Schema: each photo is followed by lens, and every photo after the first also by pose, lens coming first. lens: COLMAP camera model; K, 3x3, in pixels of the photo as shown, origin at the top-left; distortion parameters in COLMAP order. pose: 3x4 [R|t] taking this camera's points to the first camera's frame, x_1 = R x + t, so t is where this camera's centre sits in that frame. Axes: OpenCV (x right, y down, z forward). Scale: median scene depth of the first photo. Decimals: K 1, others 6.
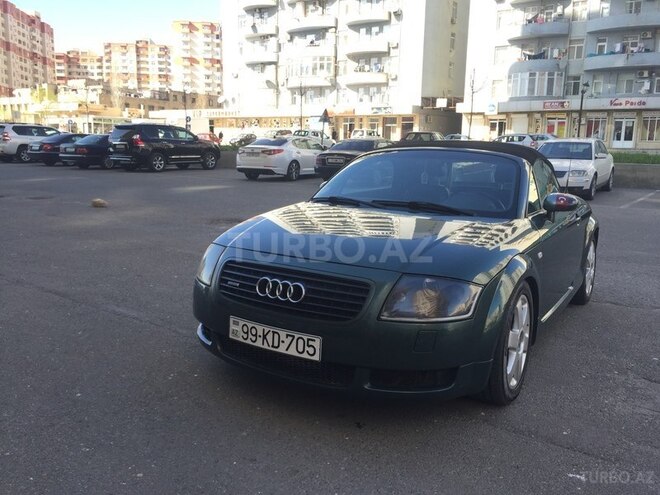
lens RADIAL K [[588.1, 0, 330.0], [0, 588.1, 247.5], [0, 0, 1]] dist [0.092328, -0.149430]
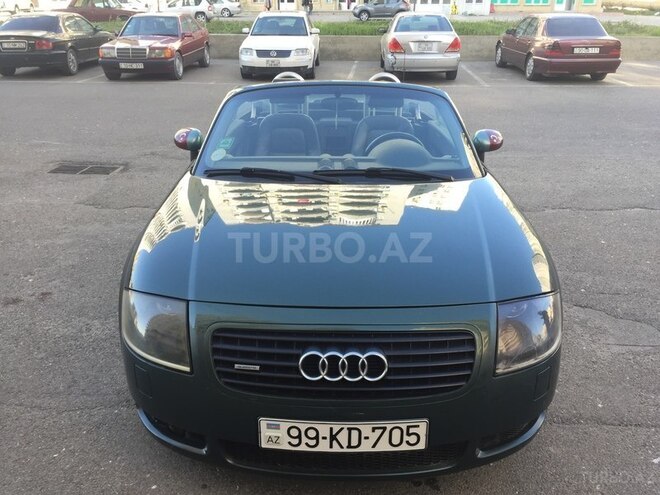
lens RADIAL K [[578.0, 0, 330.0], [0, 578.0, 247.5], [0, 0, 1]] dist [0.086111, -0.136910]
pose [[0.840021, -0.221803, 0.495145, -0.397663], [0.102579, 0.961086, 0.256496, -0.230599], [-0.532769, -0.164670, 0.830085, 0.483199]]
